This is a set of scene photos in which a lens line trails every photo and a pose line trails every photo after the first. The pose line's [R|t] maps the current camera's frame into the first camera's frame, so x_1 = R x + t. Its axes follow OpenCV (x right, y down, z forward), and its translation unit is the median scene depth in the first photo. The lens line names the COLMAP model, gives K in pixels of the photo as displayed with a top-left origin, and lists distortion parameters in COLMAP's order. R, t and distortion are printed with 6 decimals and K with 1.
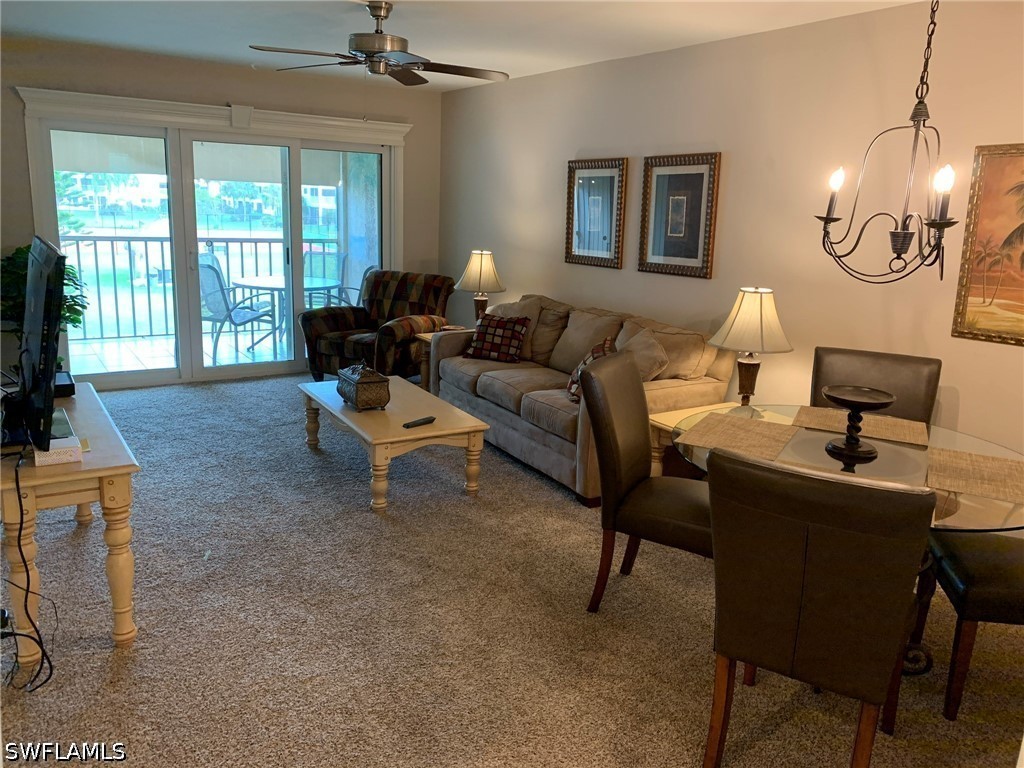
lens RADIAL K [[781.9, 0, 514.6], [0, 781.9, 378.8], [0, 0, 1]] dist [0.033971, -0.032349]
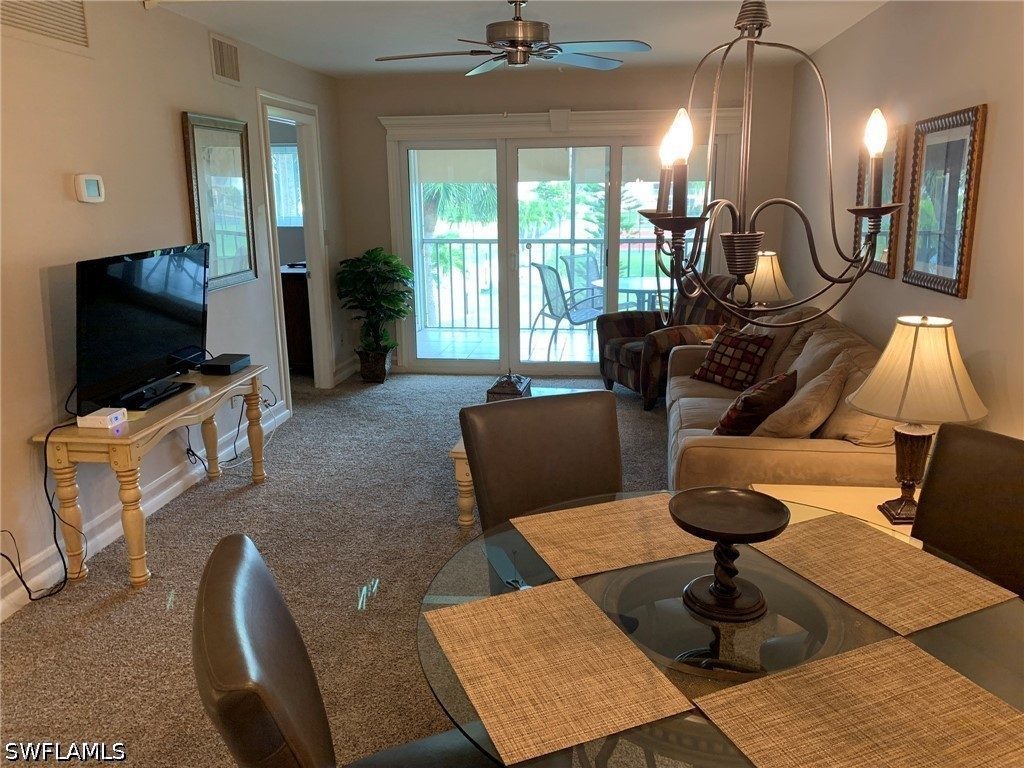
lens RADIAL K [[781.9, 0, 520.8], [0, 781.9, 379.8], [0, 0, 1]] dist [0.033971, -0.032349]
pose [[0.766115, 0.107348, -0.633675, 0.349477], [-0.103799, 0.993675, 0.042841, -0.044153], [0.634266, 0.032954, 0.772413, 0.227585]]
